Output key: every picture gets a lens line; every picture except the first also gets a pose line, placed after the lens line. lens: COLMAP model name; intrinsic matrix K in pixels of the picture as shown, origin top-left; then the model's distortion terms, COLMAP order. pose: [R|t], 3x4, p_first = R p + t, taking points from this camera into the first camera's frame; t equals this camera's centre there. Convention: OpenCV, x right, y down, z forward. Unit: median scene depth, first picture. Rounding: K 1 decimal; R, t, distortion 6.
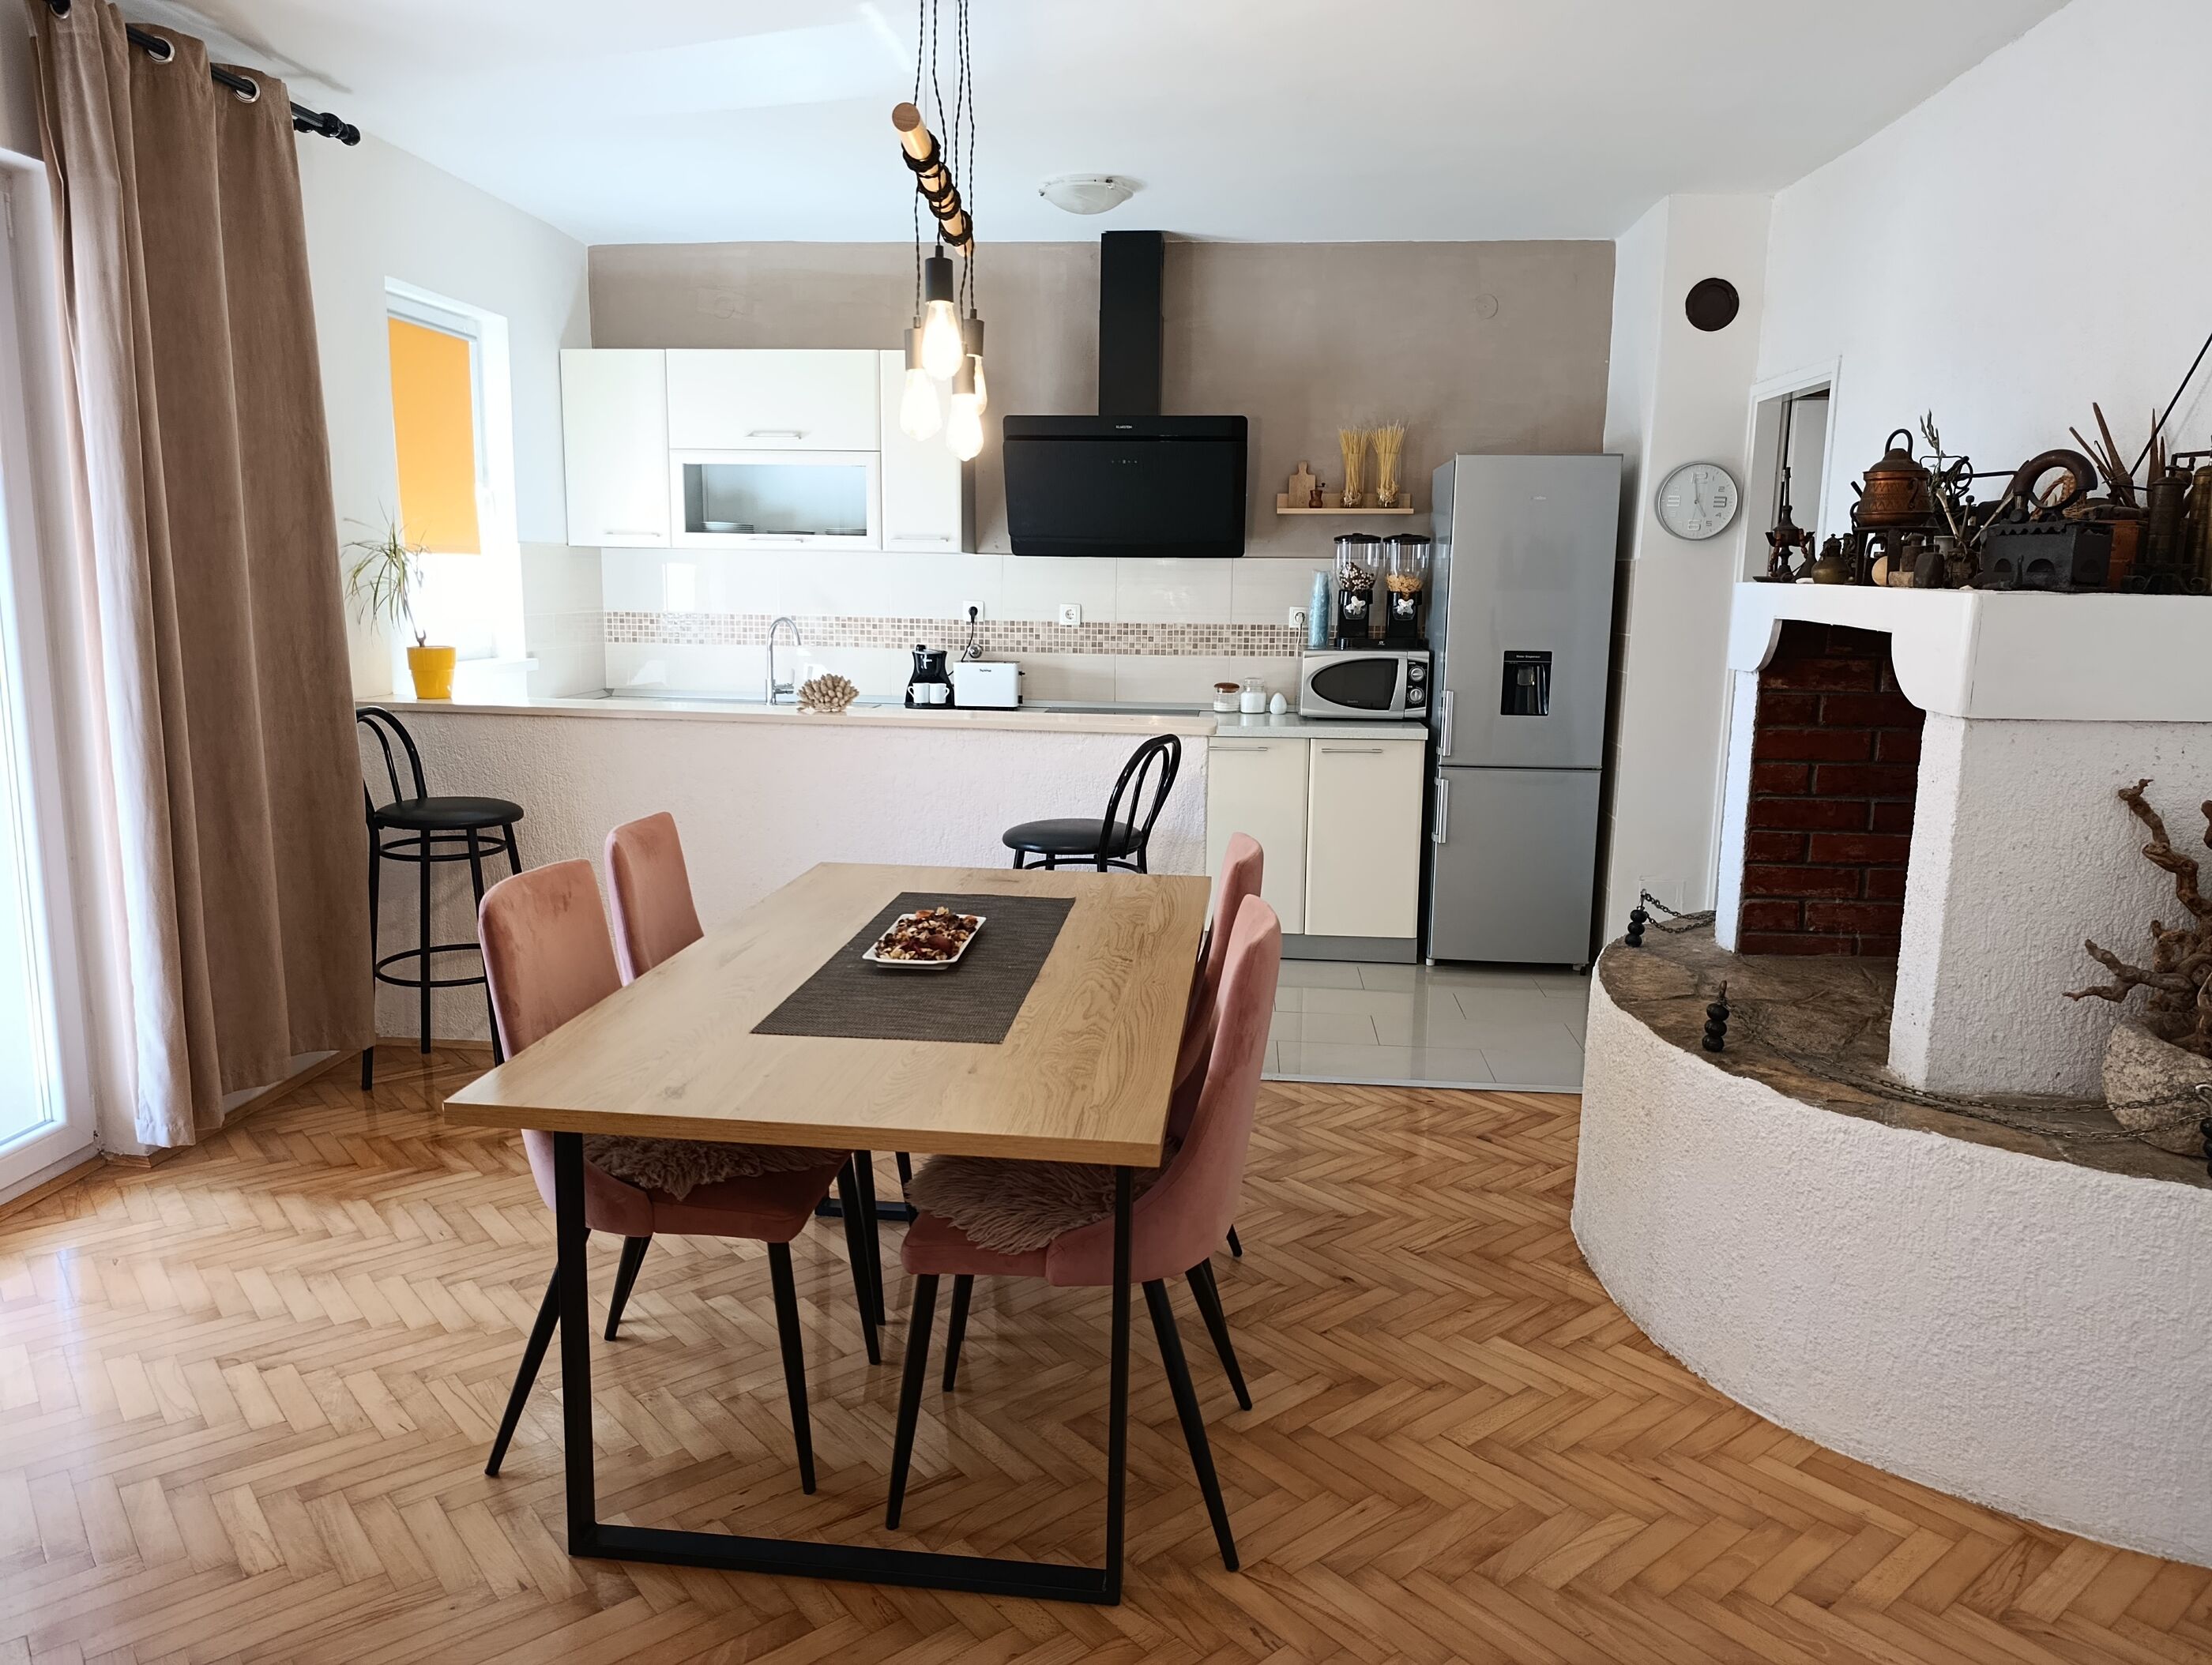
lens RADIAL K [[1504.9, 0, 1144.6], [0, 1504.9, 827.4], [0, 0, 1]] dist [0.086216, -0.050055]
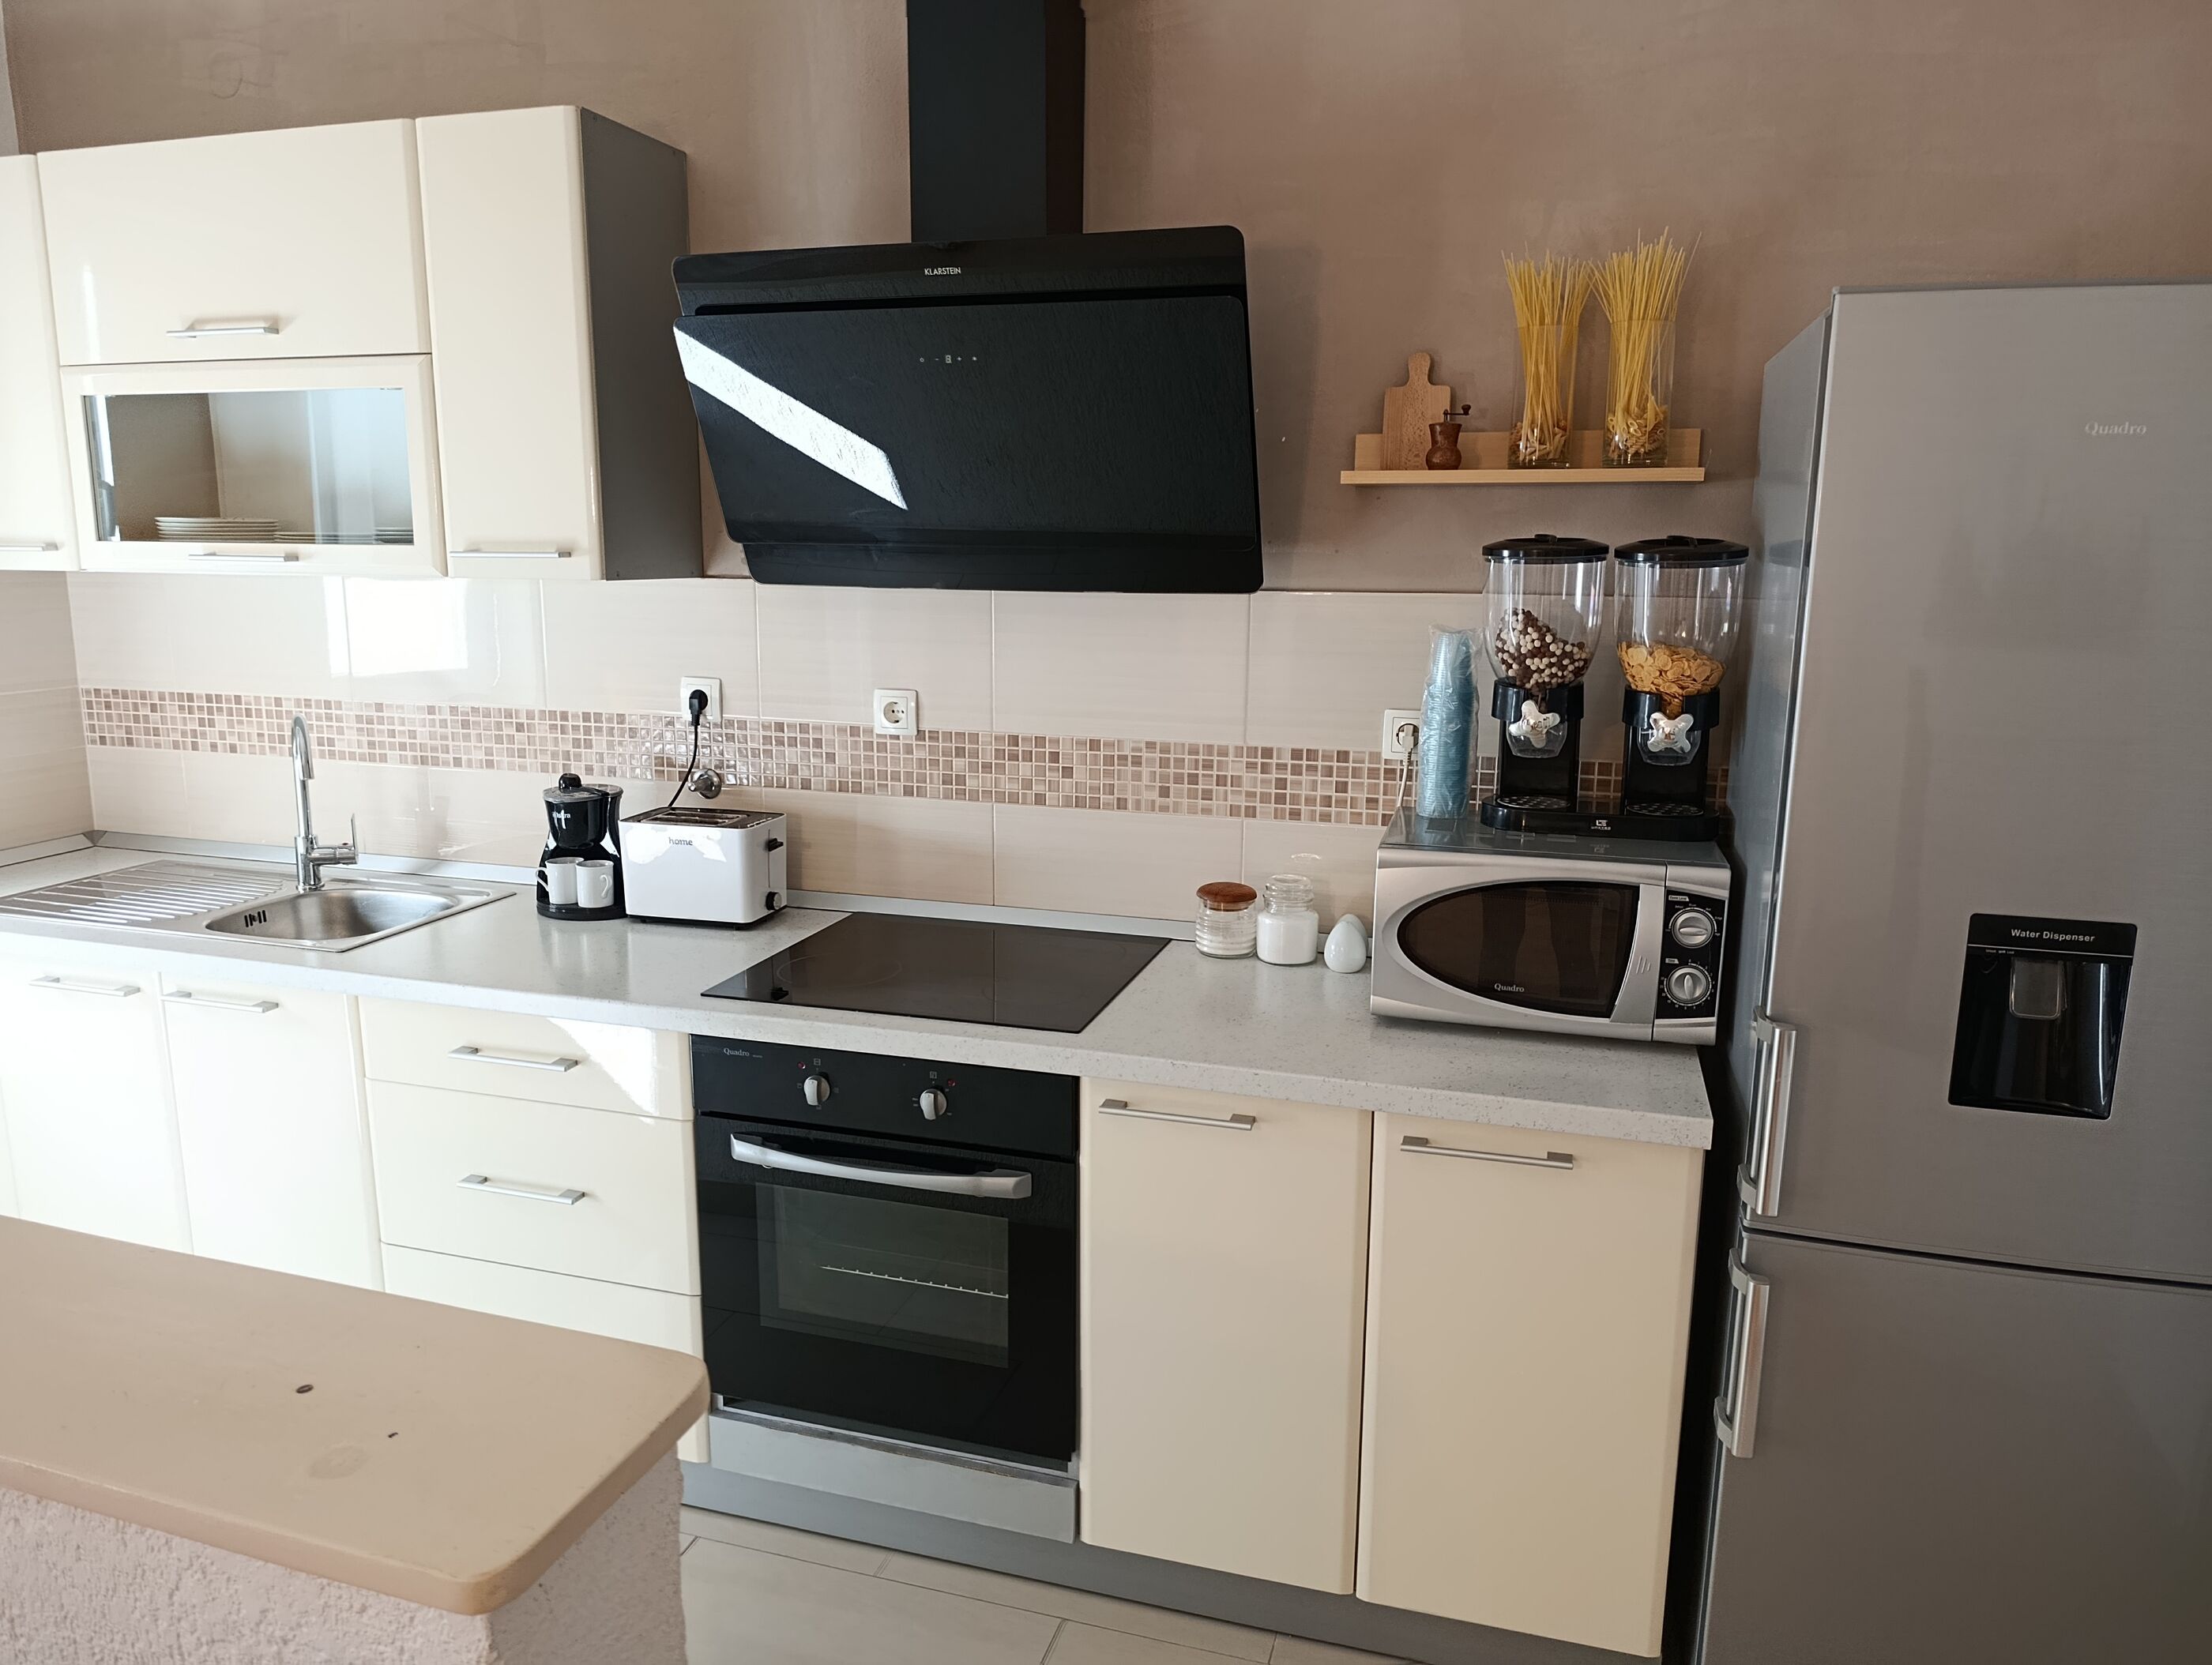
lens RADIAL K [[1498.4, 0, 1139.0], [0, 1498.4, 826.1], [0, 0, 1]] dist [0.027399, -0.050108]
pose [[0.976624, 0.037235, -0.211704, 0.122547], [-0.031348, 0.999025, 0.031096, -0.128918], [0.212656, -0.023732, 0.976839, 0.603266]]
